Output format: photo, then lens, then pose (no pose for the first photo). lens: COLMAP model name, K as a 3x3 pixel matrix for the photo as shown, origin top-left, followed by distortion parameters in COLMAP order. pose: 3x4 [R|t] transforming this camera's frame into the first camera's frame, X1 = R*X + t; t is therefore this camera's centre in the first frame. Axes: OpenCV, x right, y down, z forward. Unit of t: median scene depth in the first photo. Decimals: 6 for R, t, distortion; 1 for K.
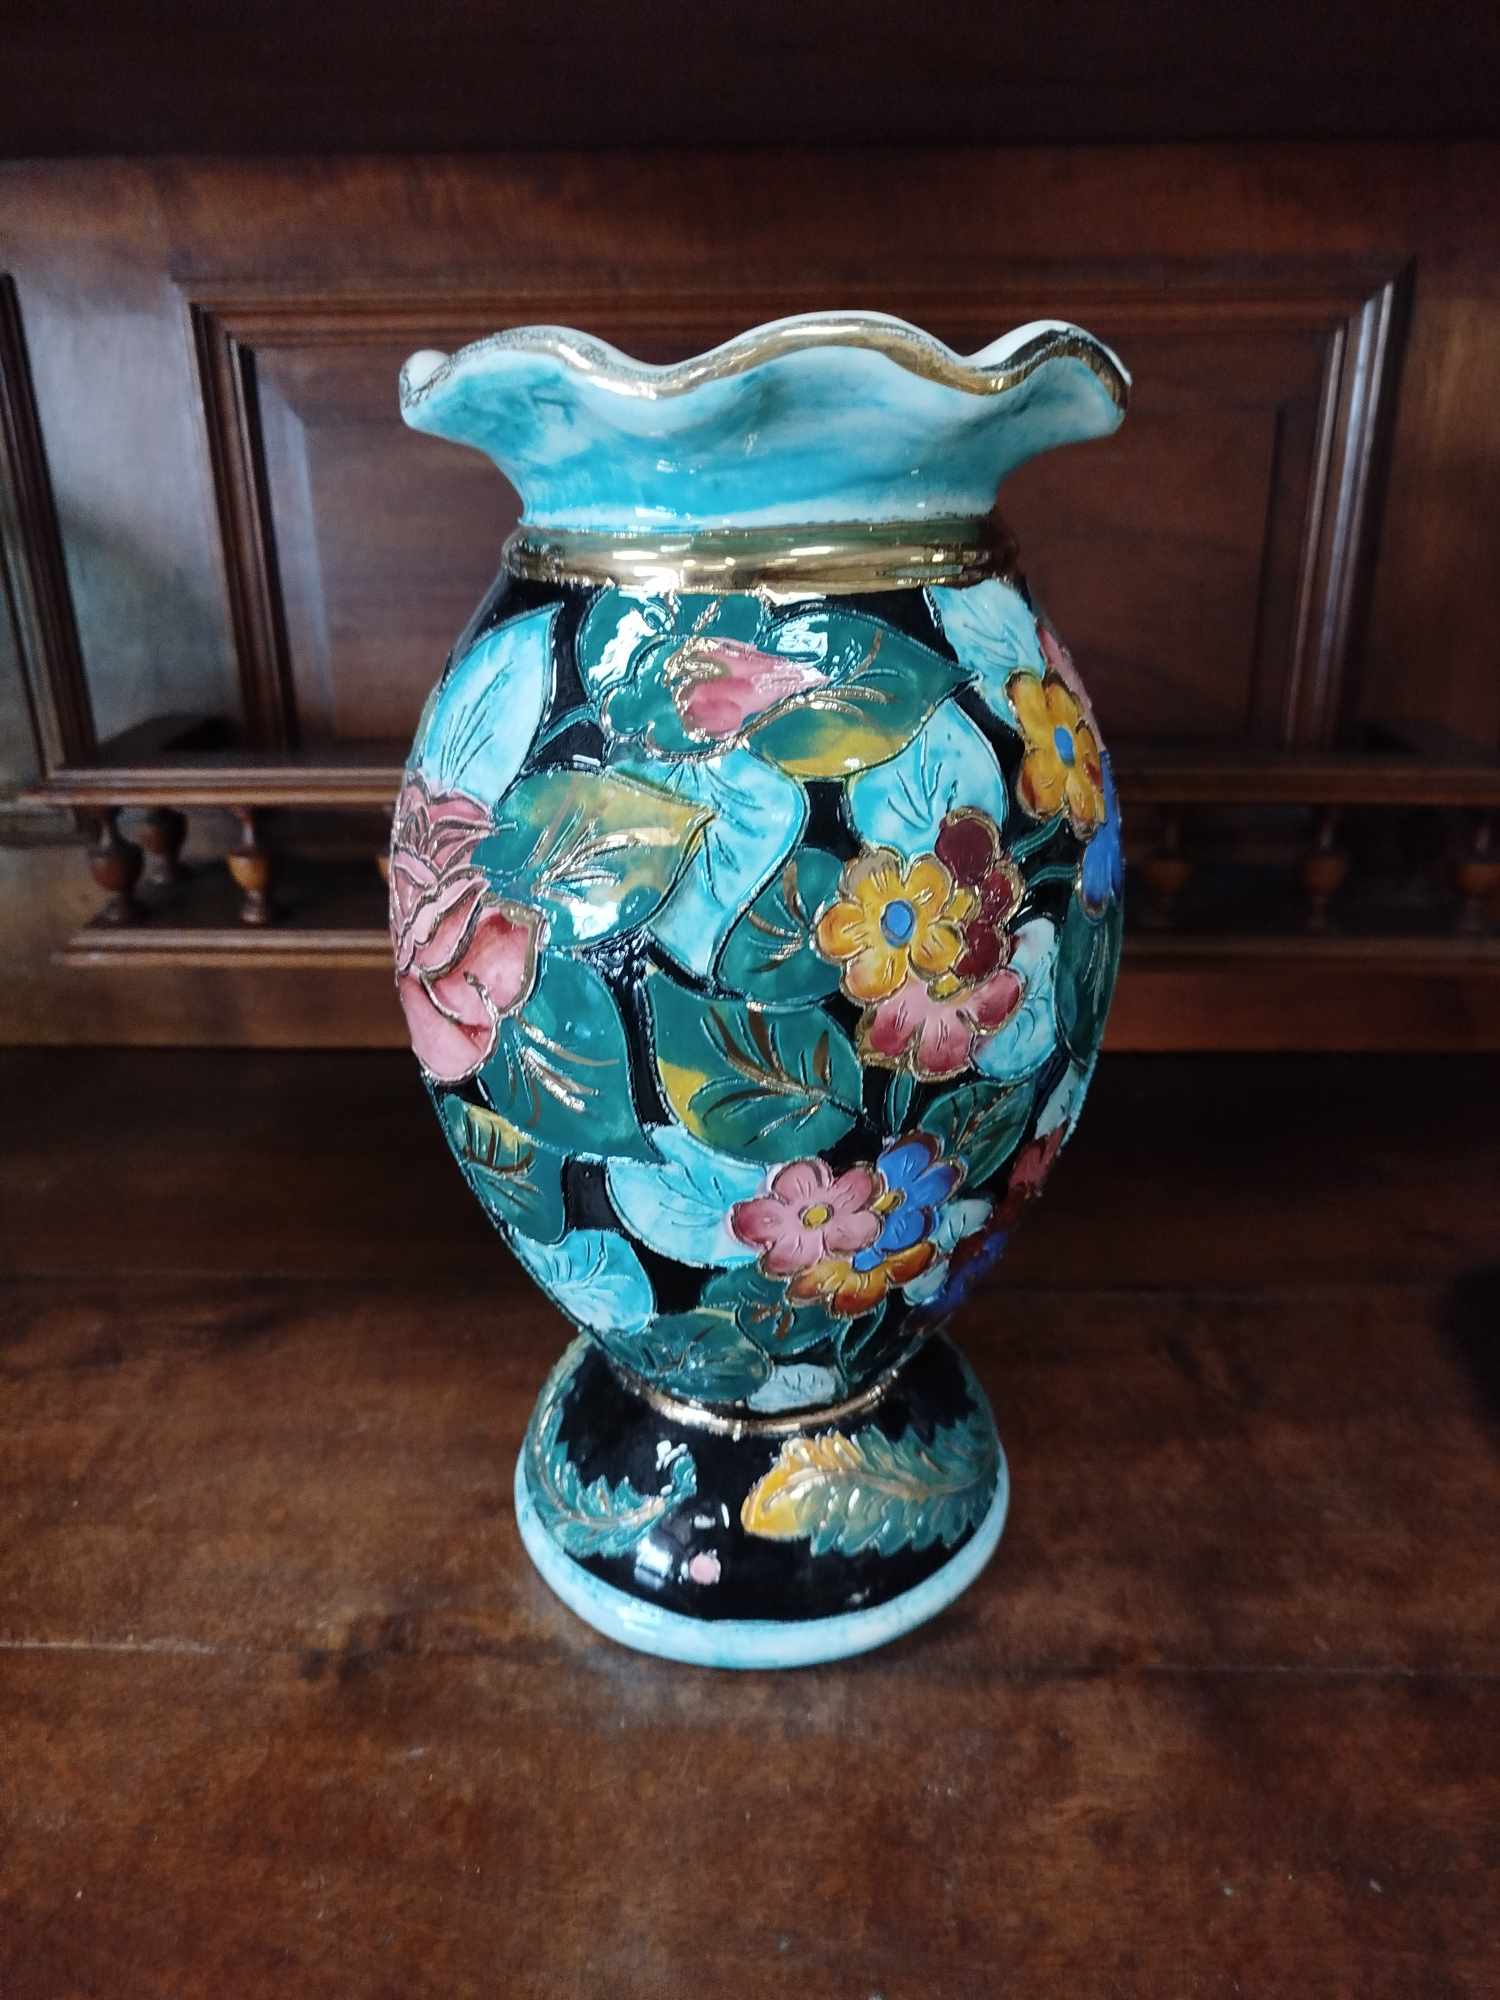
lens RADIAL K [[1384.3, 0, 750.0], [0, 1384.3, 1000.0], [0, 0, 1]] dist [0.007715, -0.002398]
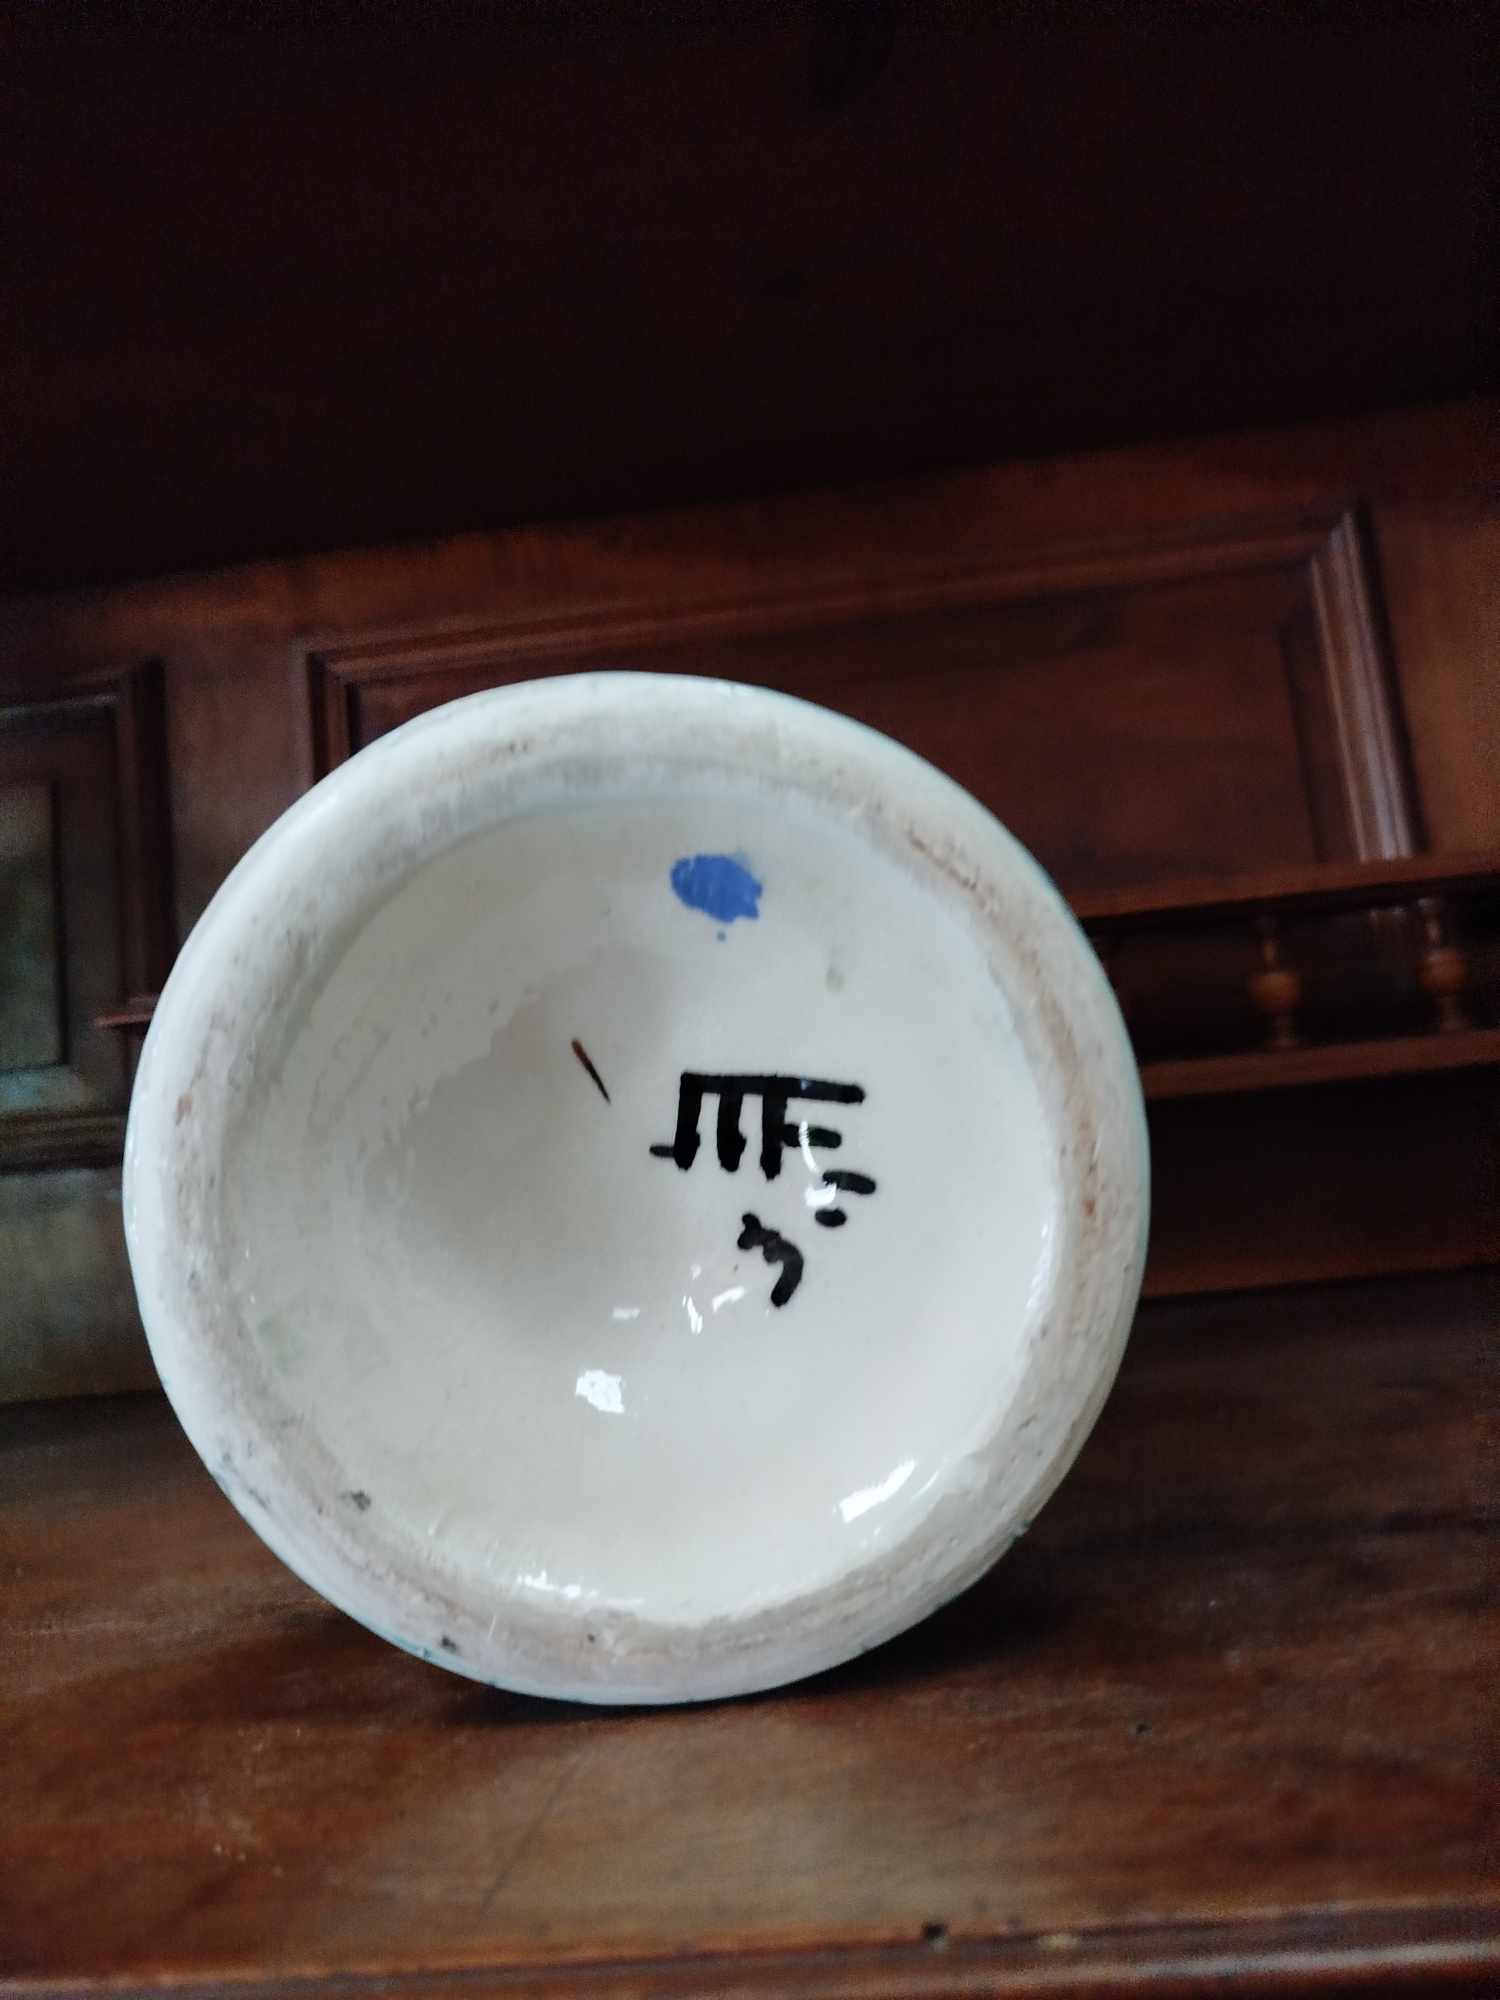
lens RADIAL K [[1381.0, 0, 769.3], [0, 1381.0, 1064.6], [0, 0, 1]] dist [-0.000925, -0.001131]
pose [[0.994568, -0.096607, -0.038746, -0.012448], [0.067895, 0.884276, -0.462003, 0.531661], [0.078895, 0.456863, 0.886032, 0.242589]]
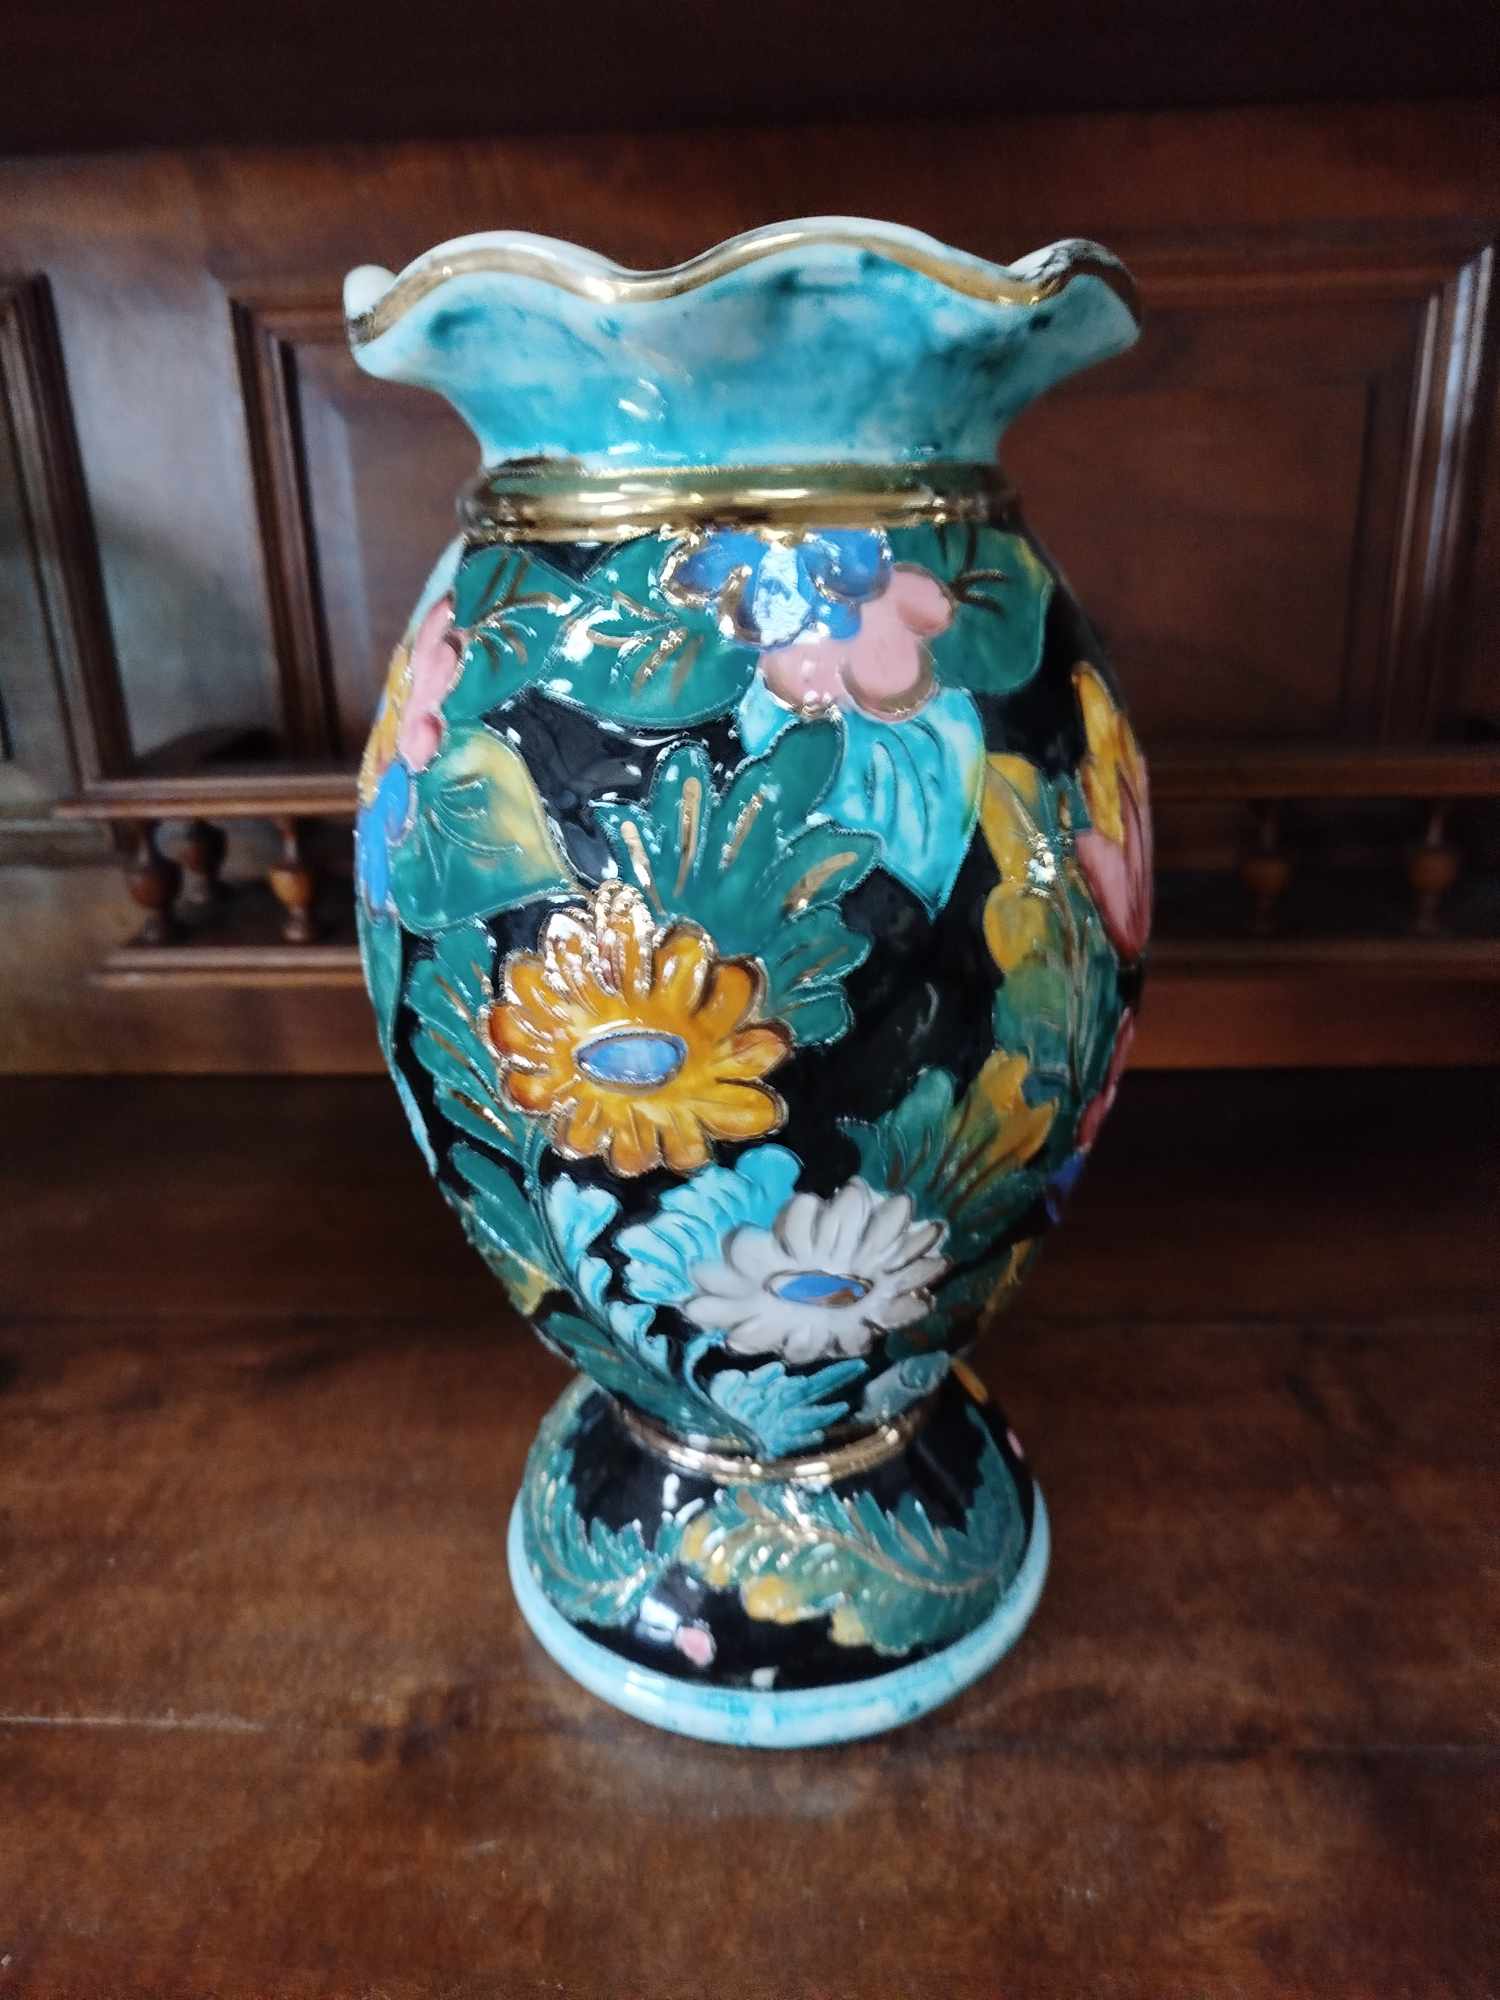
lens RADIAL K [[1386.2, 0, 750.0], [0, 1386.2, 1000.0], [0, 0, 1]] dist [-0.001517, 0.002416]
pose [[0.999646, -0.012424, -0.023532, -0.036833], [0.011884, 0.999666, -0.022946, 0.015929], [0.023809, 0.022658, 0.999460, 0.083798]]
